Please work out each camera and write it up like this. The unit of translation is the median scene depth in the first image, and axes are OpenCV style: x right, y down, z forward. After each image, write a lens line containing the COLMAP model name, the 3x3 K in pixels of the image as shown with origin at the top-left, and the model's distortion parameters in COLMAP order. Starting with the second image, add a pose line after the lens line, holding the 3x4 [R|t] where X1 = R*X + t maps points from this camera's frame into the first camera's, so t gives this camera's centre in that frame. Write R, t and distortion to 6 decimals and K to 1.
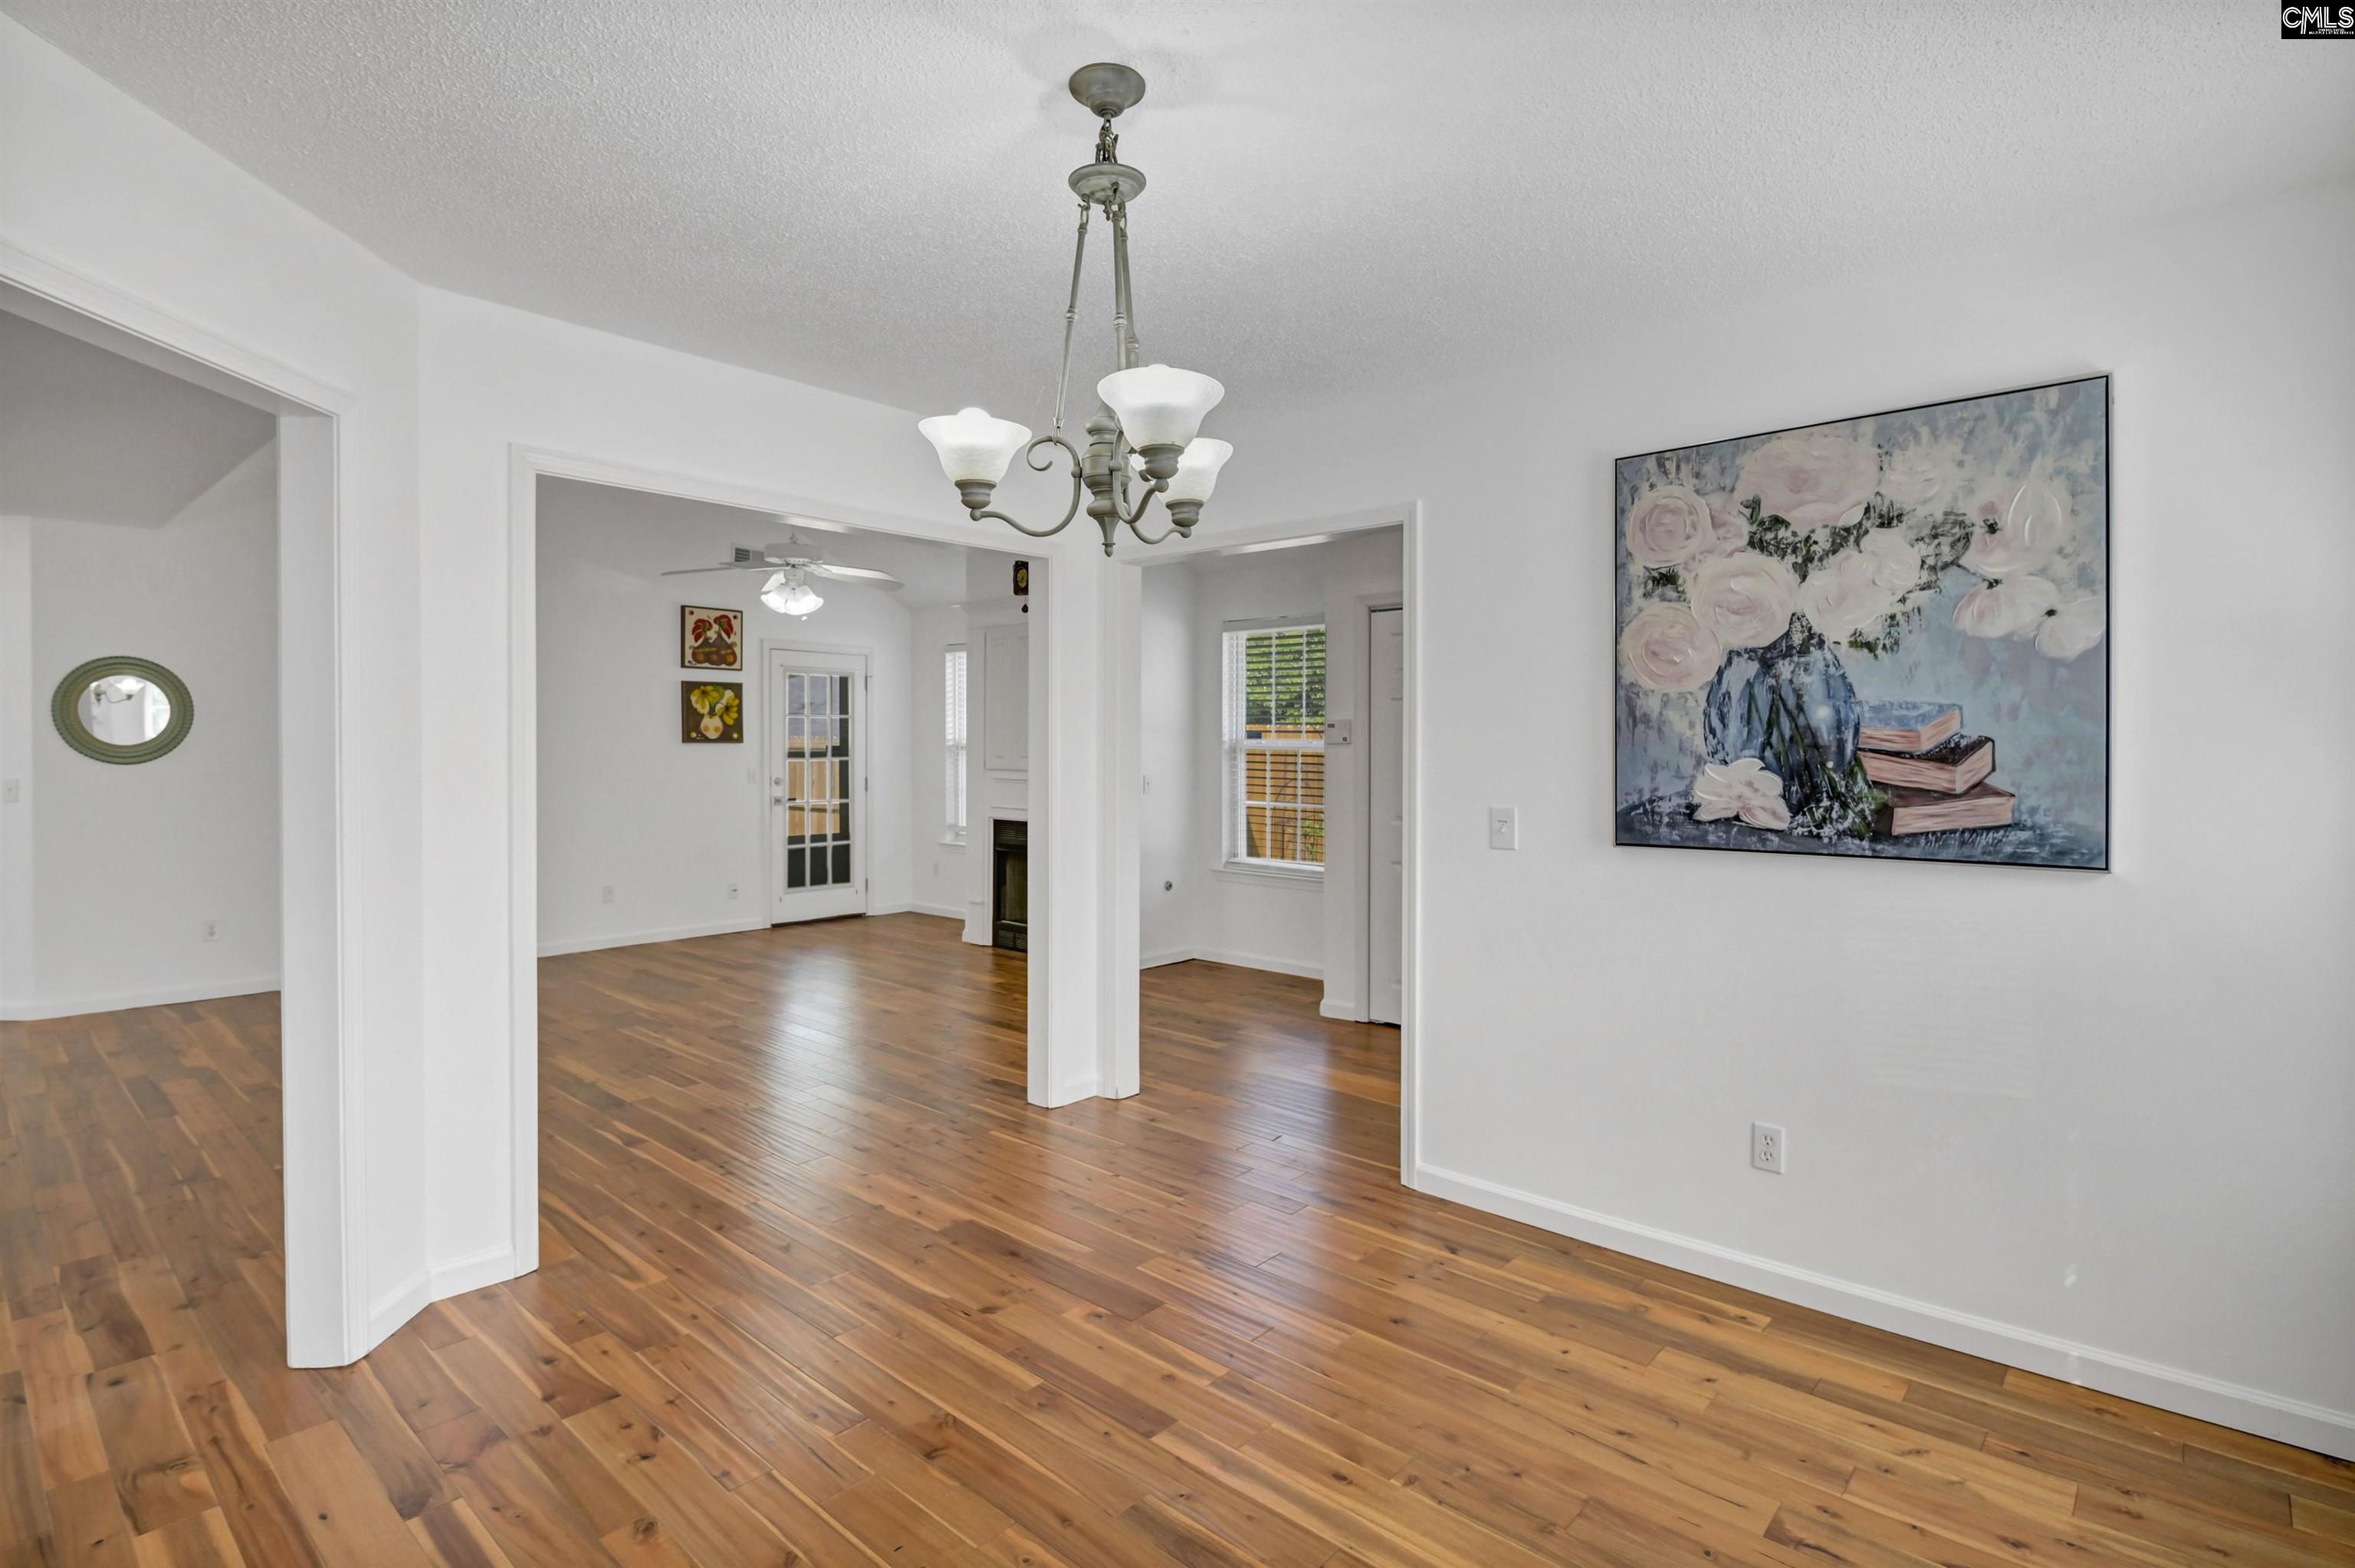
lens RADIAL K [[1159.4, 0, 1178.5], [0, 1159.4, 760.1], [0, 0, 1]] dist [0.001753, -0.007216]
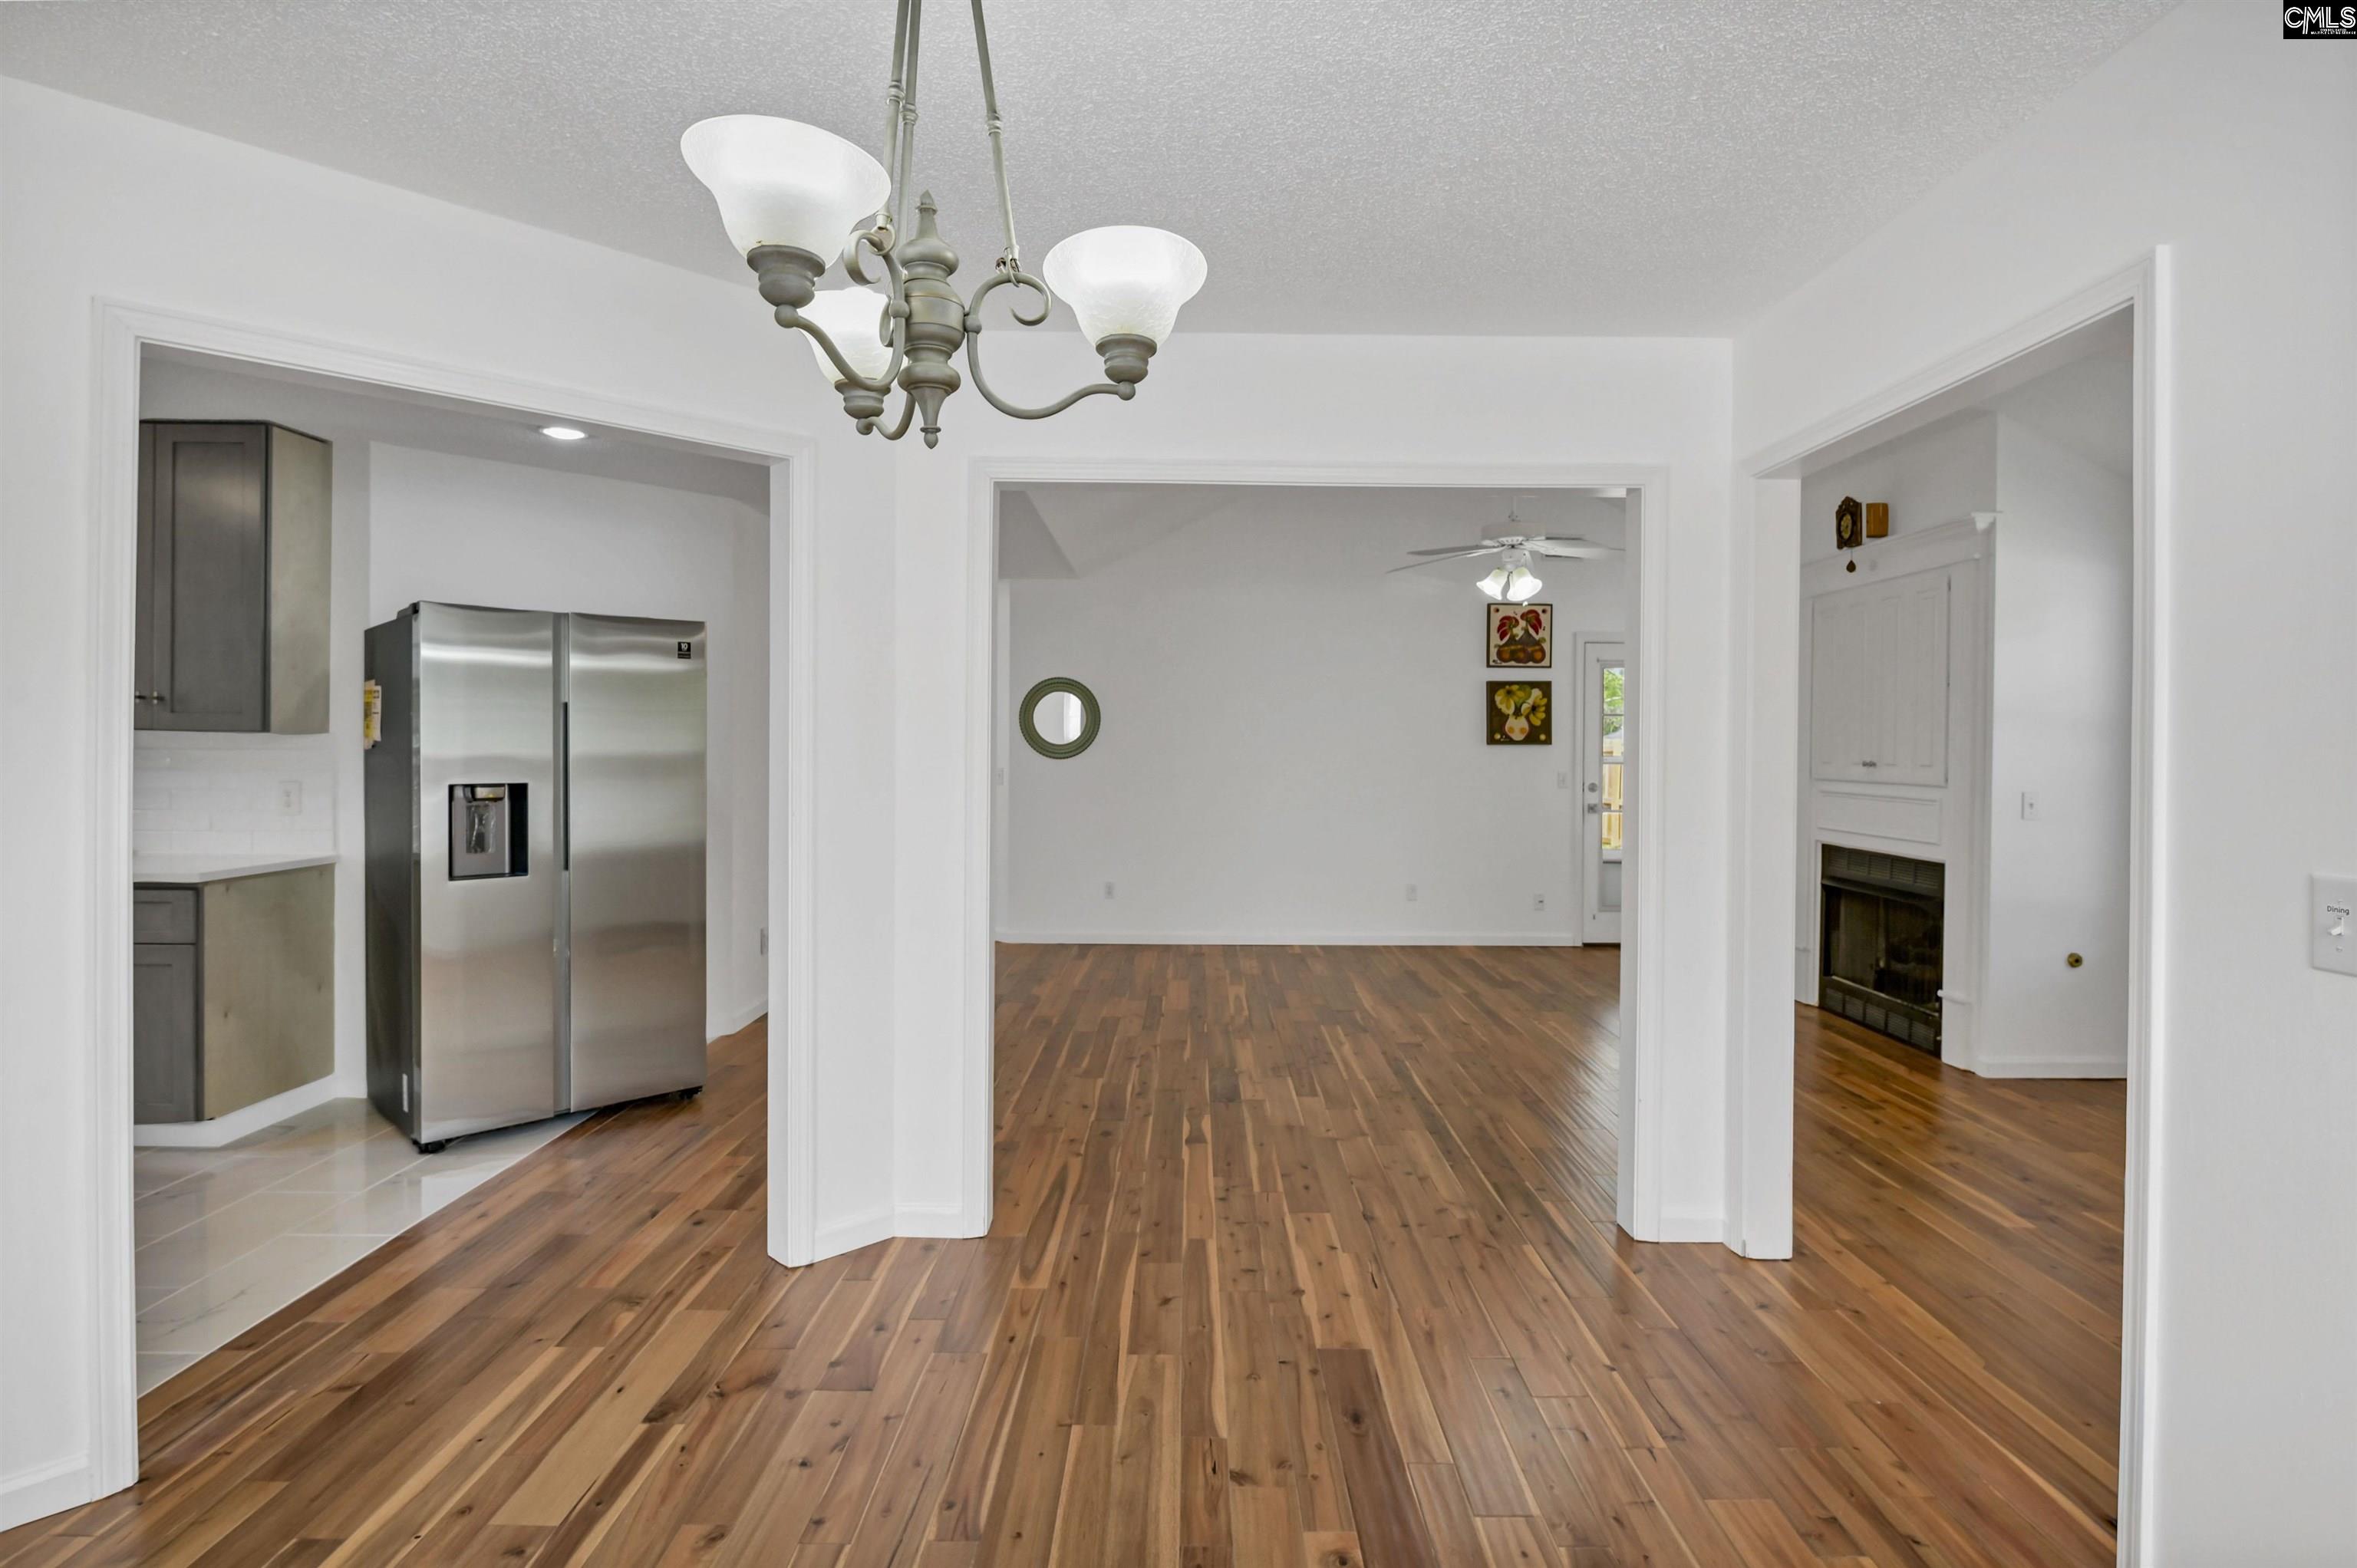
lens RADIAL K [[1160.4, 0, 1179.5], [0, 1160.4, 760.0], [0, 0, 1]] dist [0.001753, -0.007216]
pose [[0.664231, 0.010154, -0.747458, 0.234845], [-0.014132, 0.999900, 0.001025, 0.001408], [0.747394, 0.009883, 0.664308, 0.287031]]
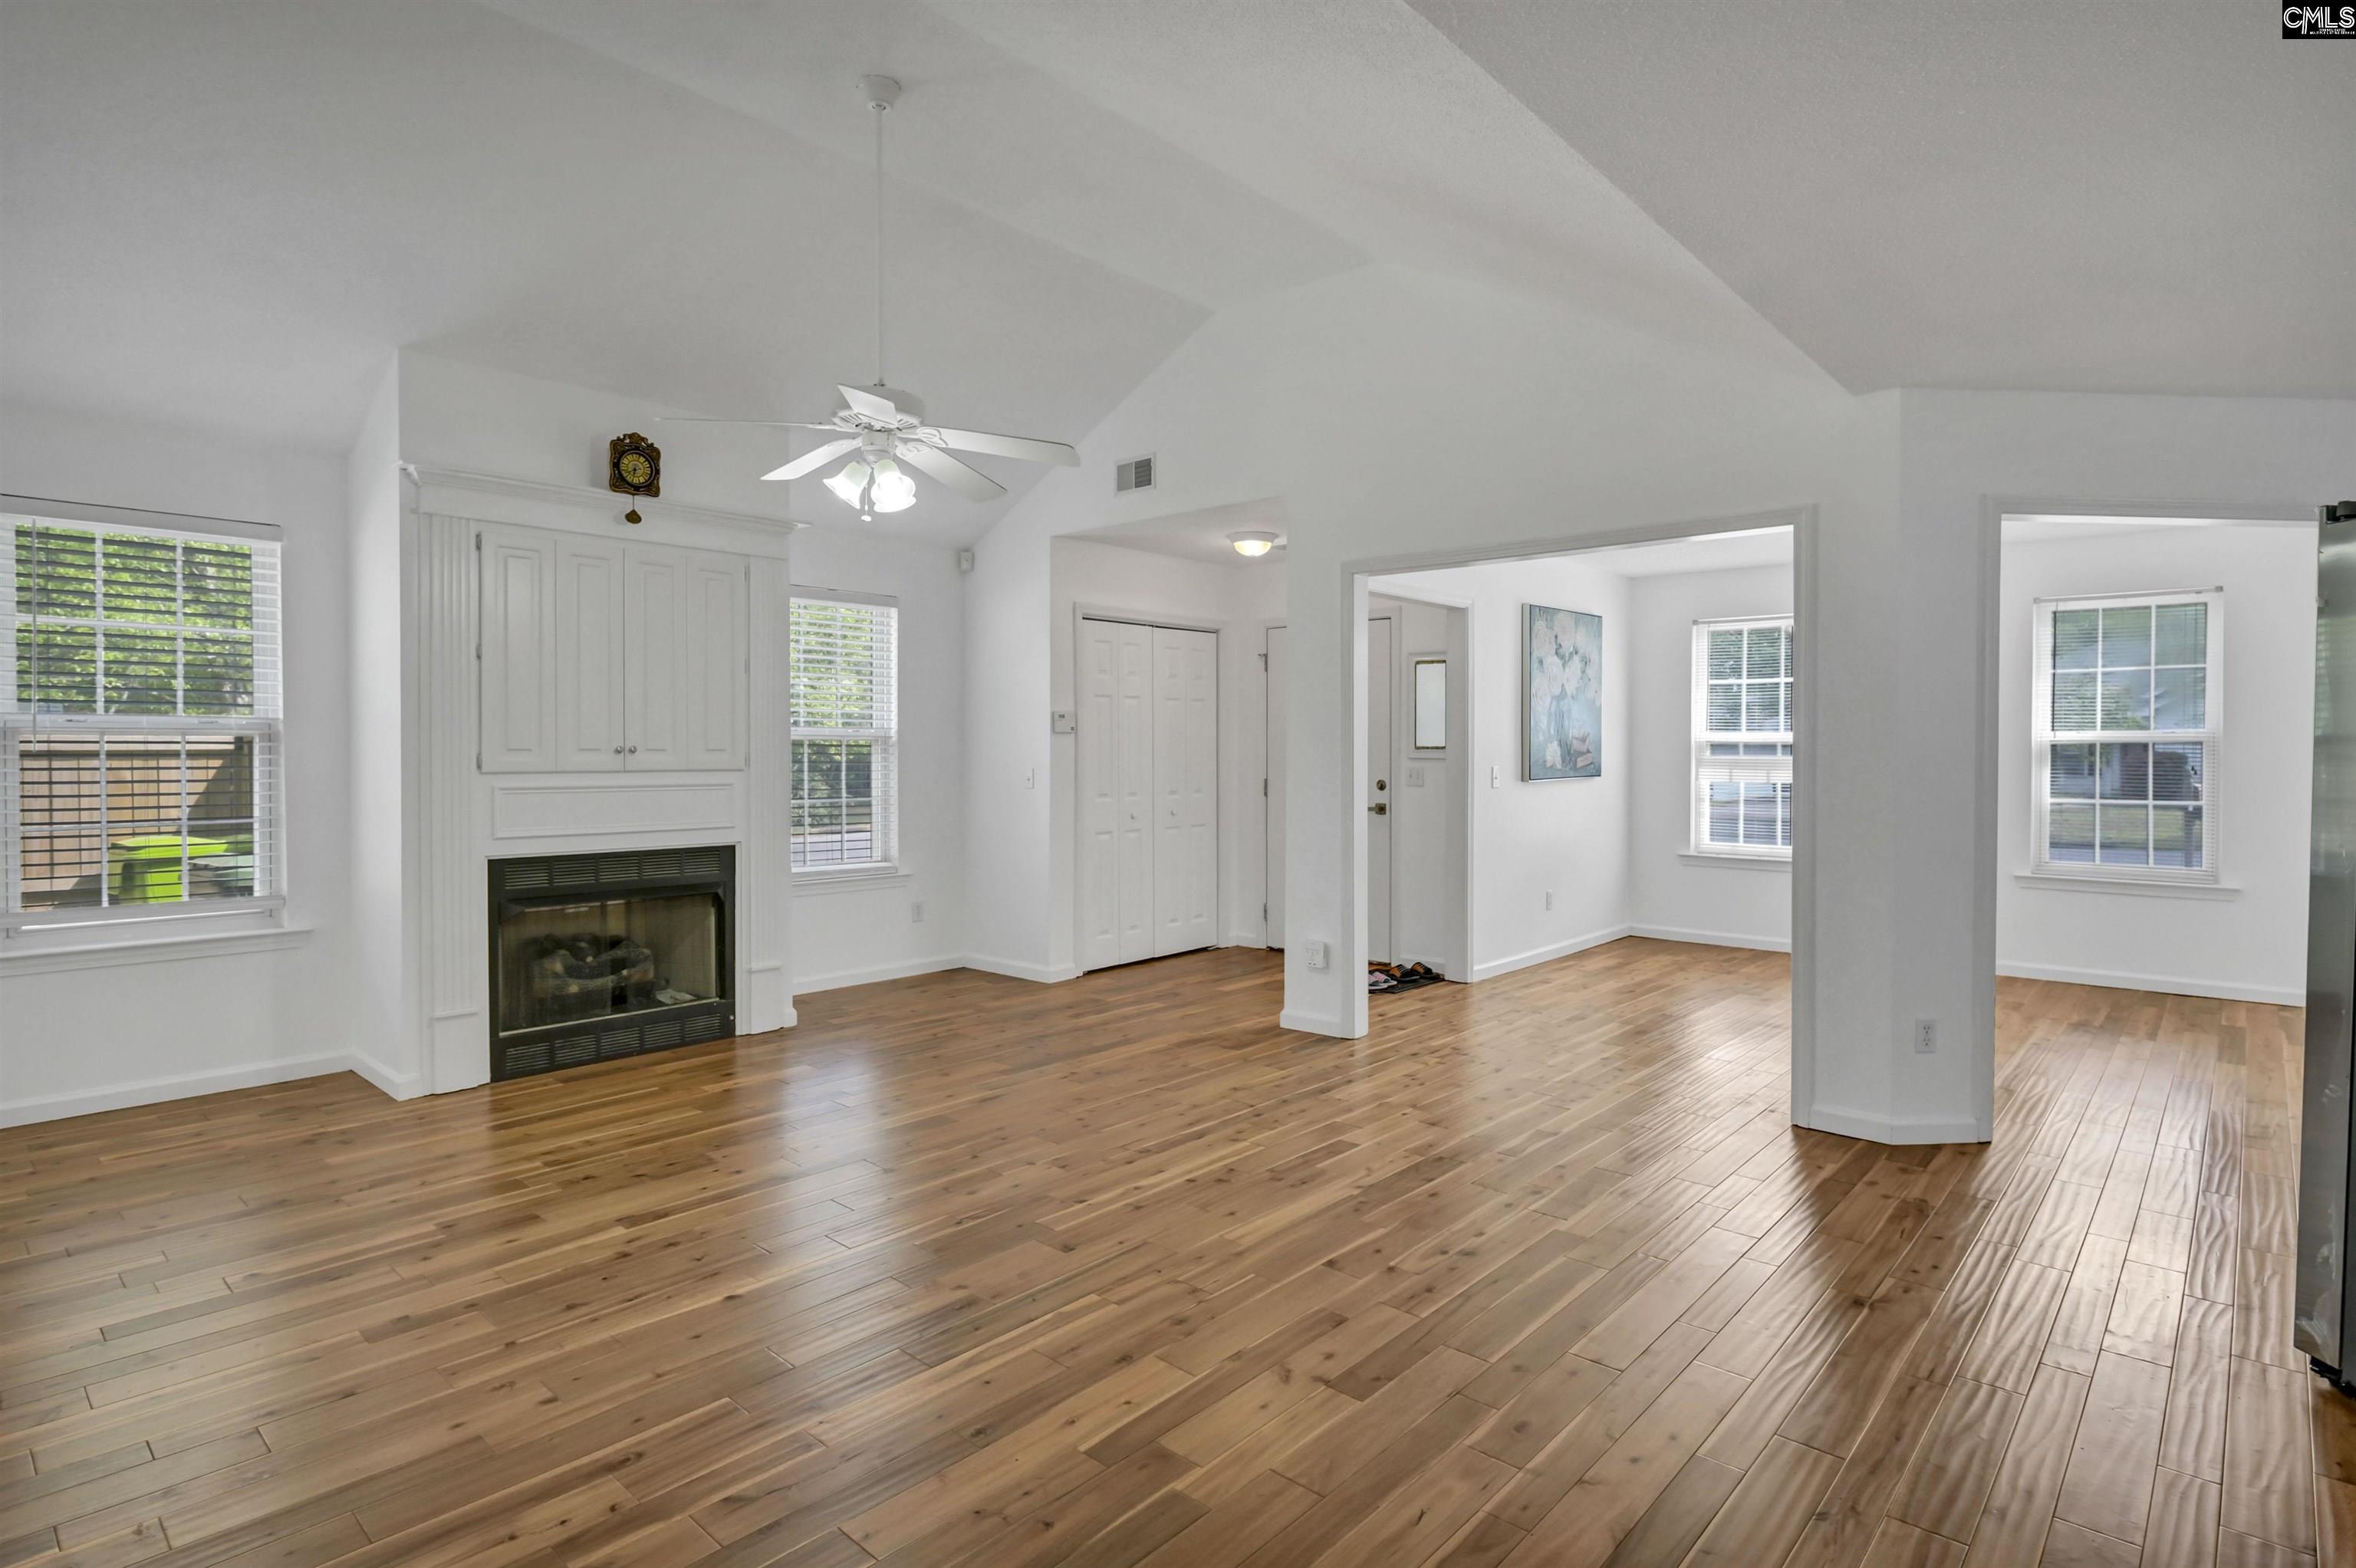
lens RADIAL K [[1266.5, 0, 1153.9], [0, 1266.5, 746.7], [0, 0, 1]] dist [-0.002344, -0.001149]
pose [[-0.003146, -0.010413, 0.999941, -1.371114], [0.008929, 0.999906, 0.010440, -0.014273], [-0.999955, 0.008961, -0.003052, 1.182322]]
